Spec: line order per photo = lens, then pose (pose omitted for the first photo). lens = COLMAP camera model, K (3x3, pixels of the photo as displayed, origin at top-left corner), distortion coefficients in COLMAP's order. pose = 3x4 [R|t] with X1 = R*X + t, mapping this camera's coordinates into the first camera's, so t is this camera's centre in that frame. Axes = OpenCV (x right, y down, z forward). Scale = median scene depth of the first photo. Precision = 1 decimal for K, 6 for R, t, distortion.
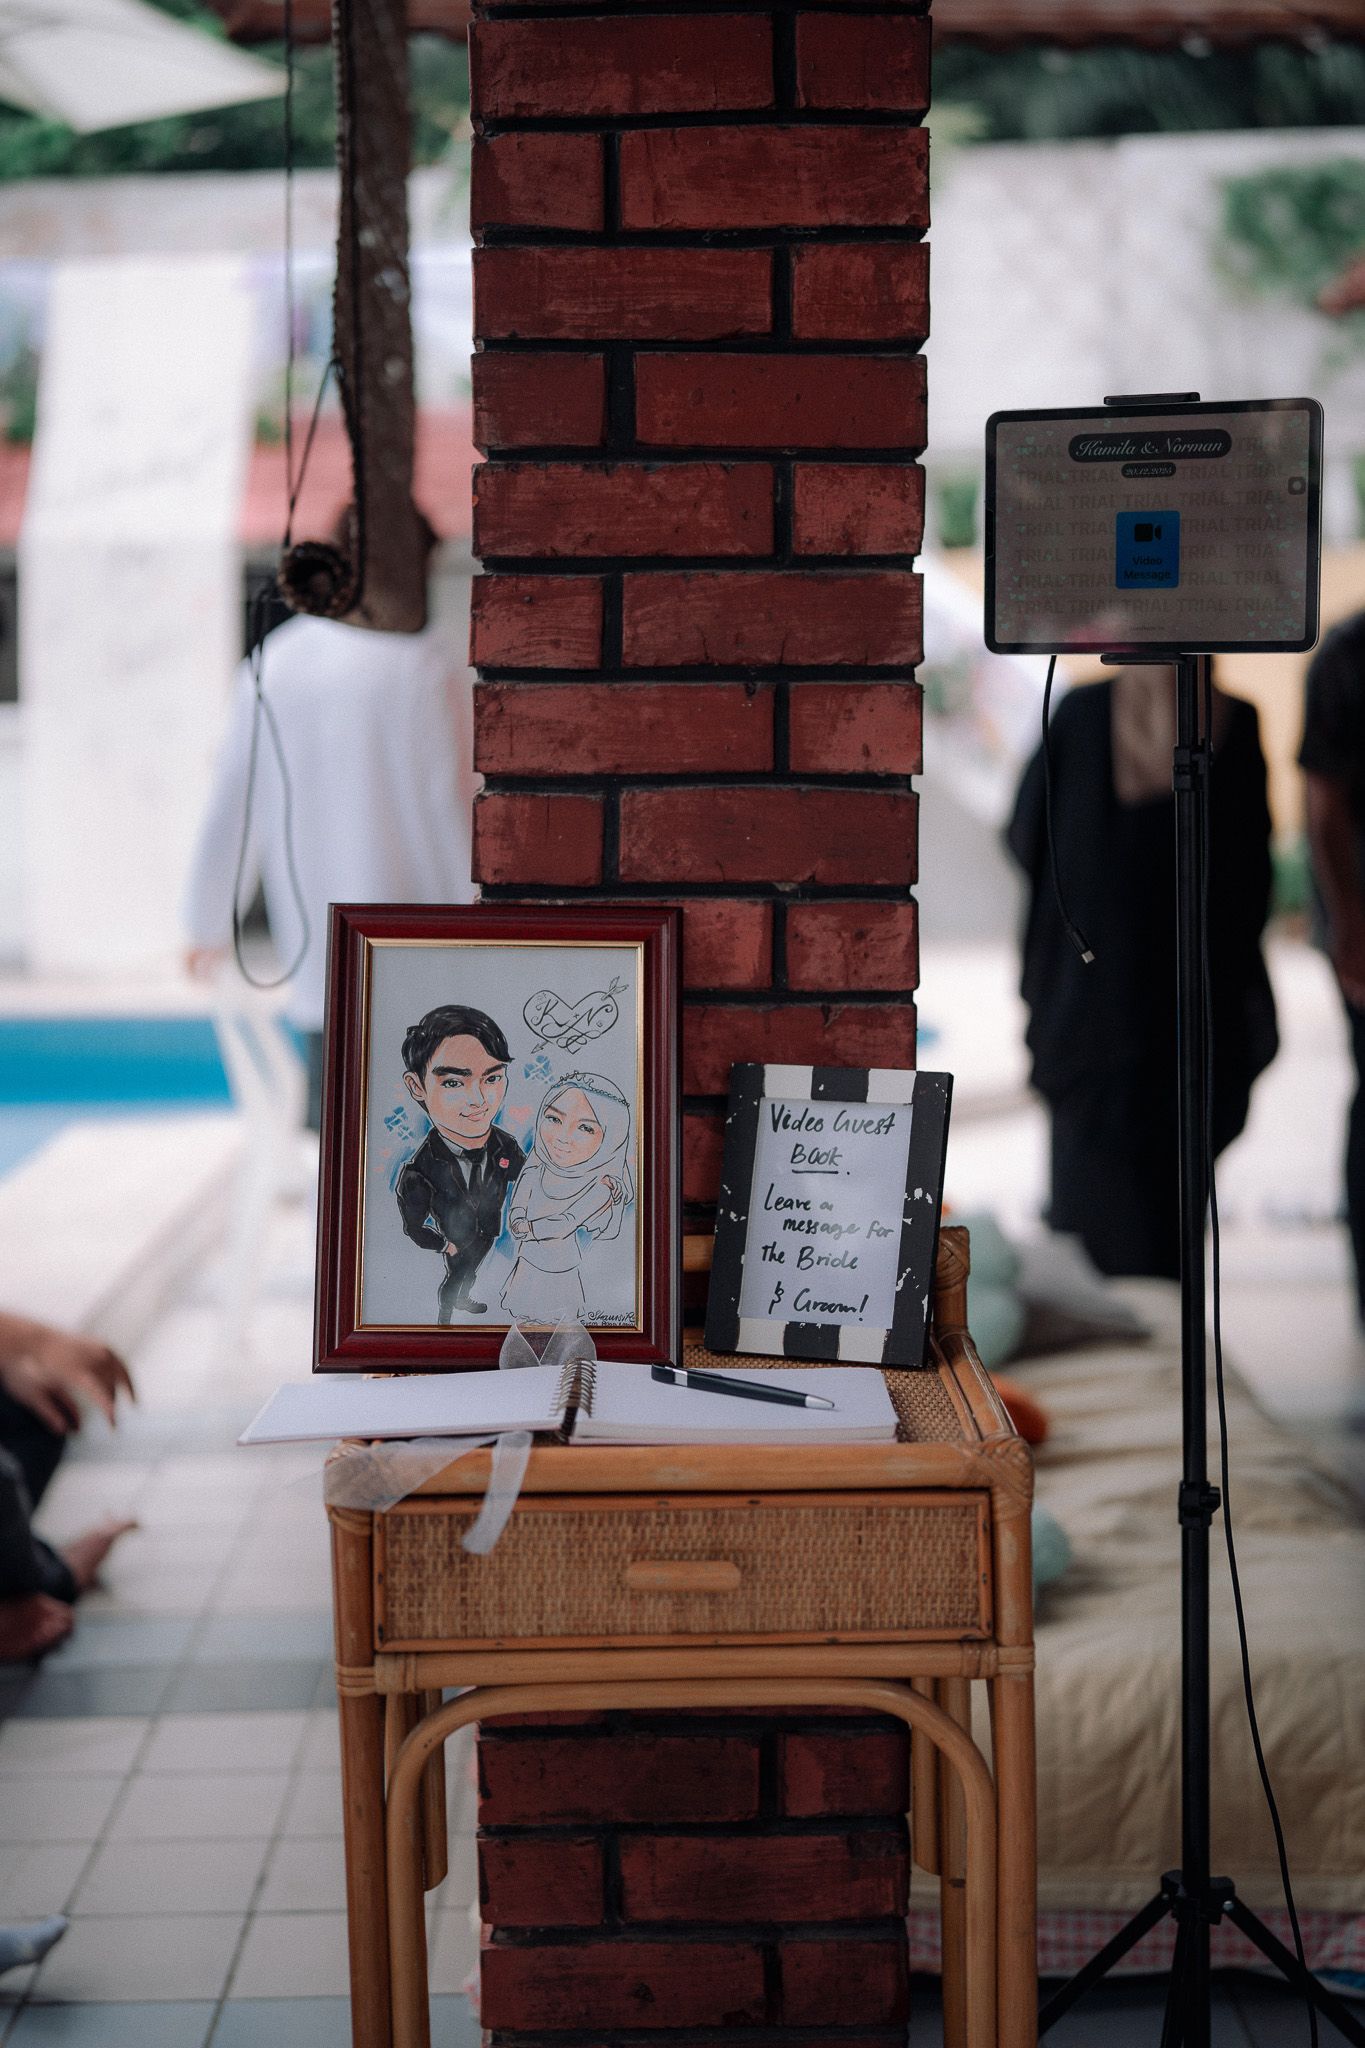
lens RADIAL K [[3009.1, 0, 682.5], [0, 3009.1, 1024.0], [0, 0, 1]] dist [0.029869, 0.019197]
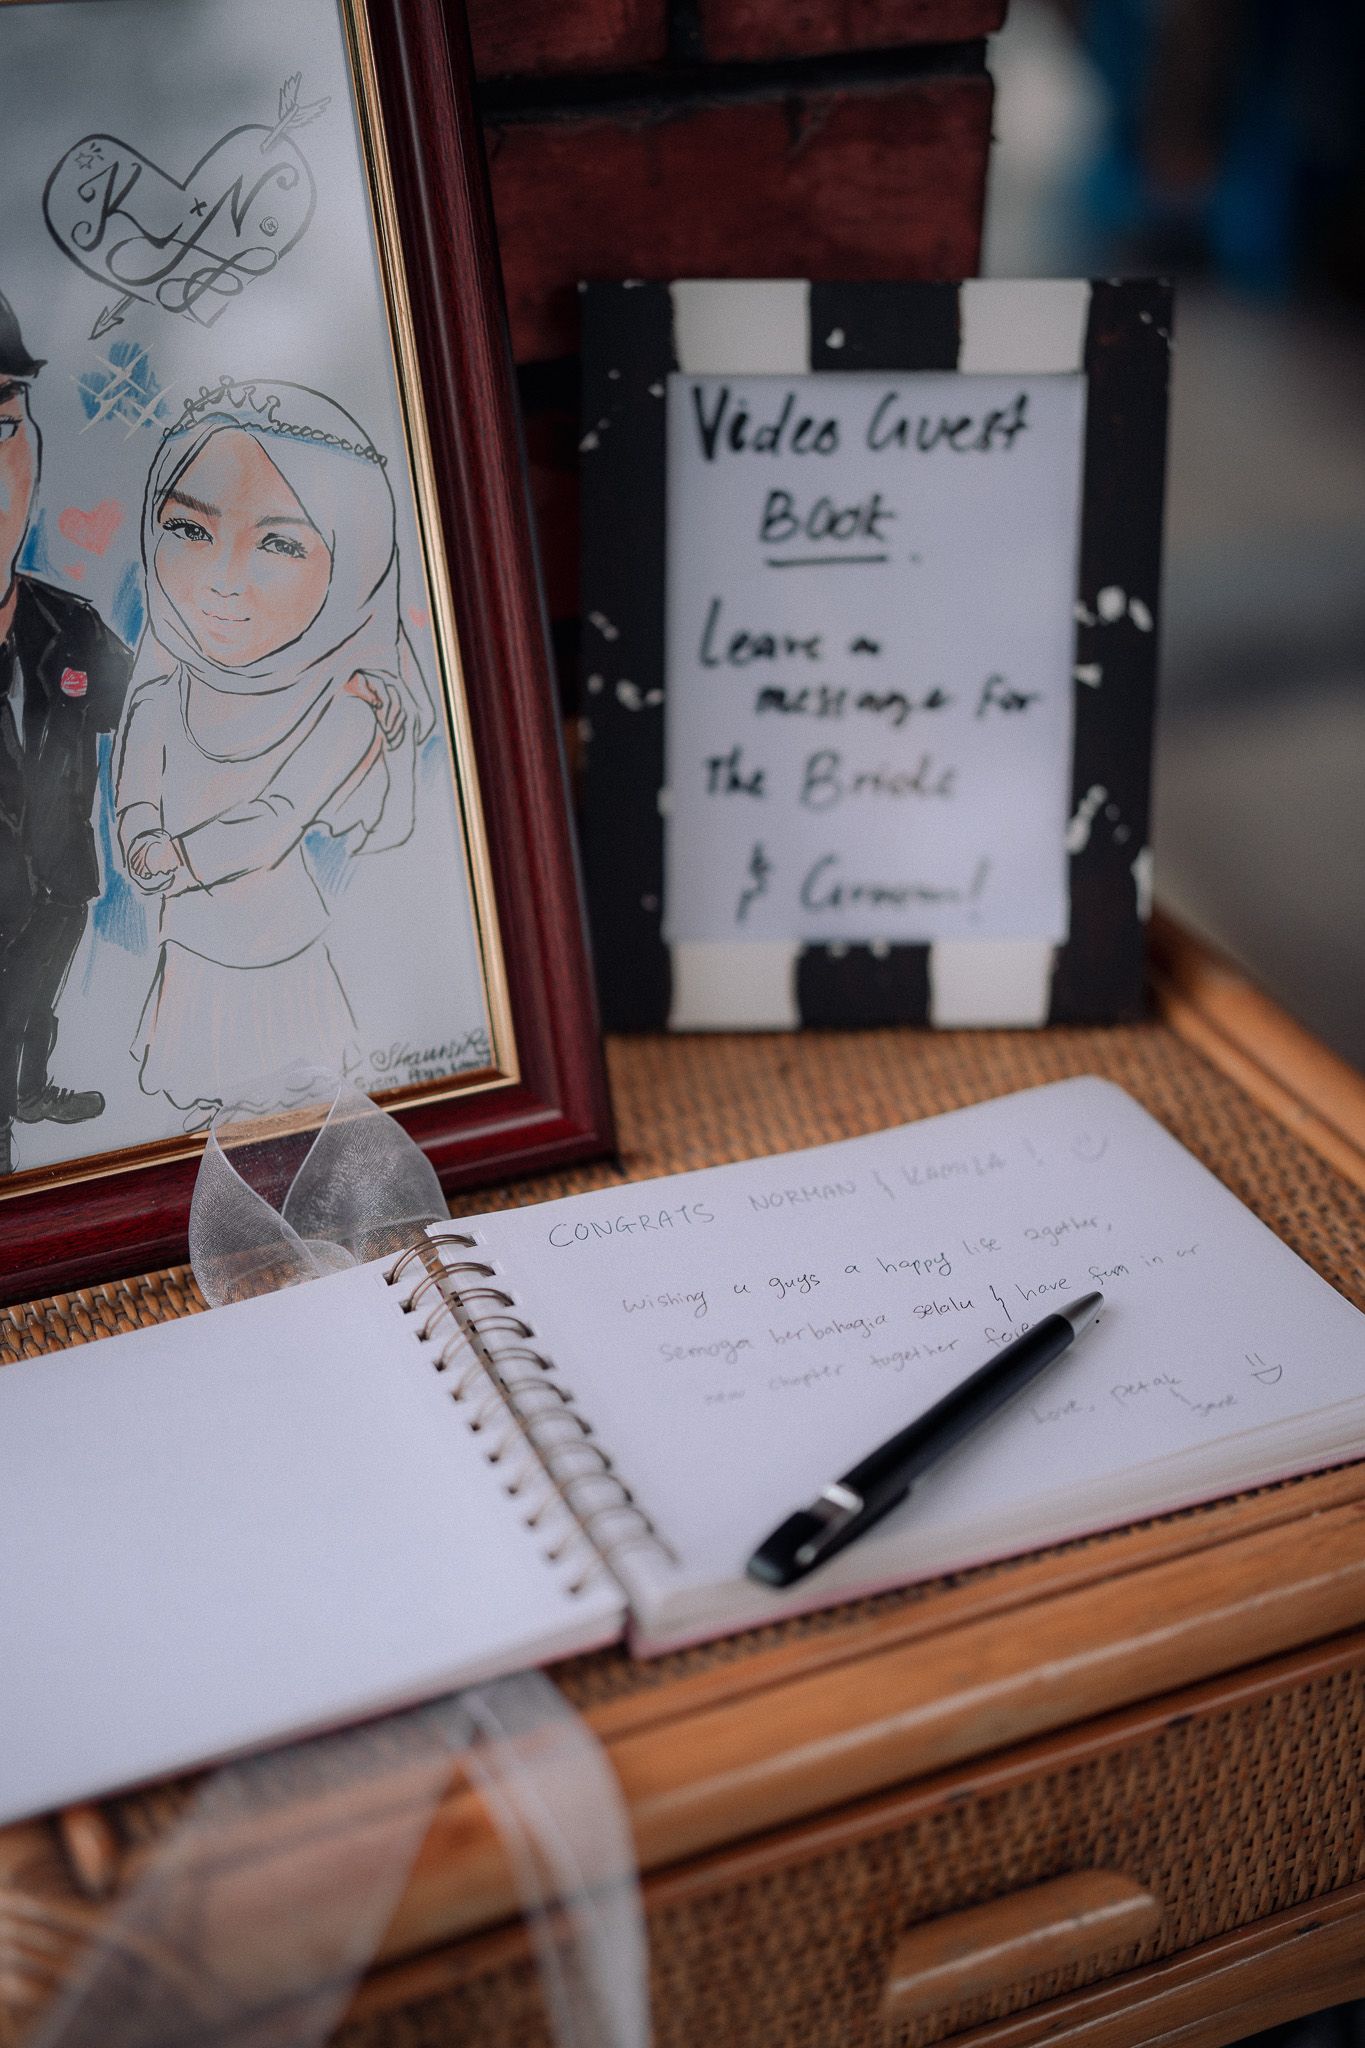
lens RADIAL K [[3009.1, 0, 682.5], [0, 3009.1, 1024.0], [0, 0, 1]] dist [0.029869, 0.019197]
pose [[0.908420, -0.193532, 0.370566, -0.129984], [0.021063, 0.906457, 0.421773, -0.061787], [-0.417528, -0.375342, 0.827519, 0.663061]]
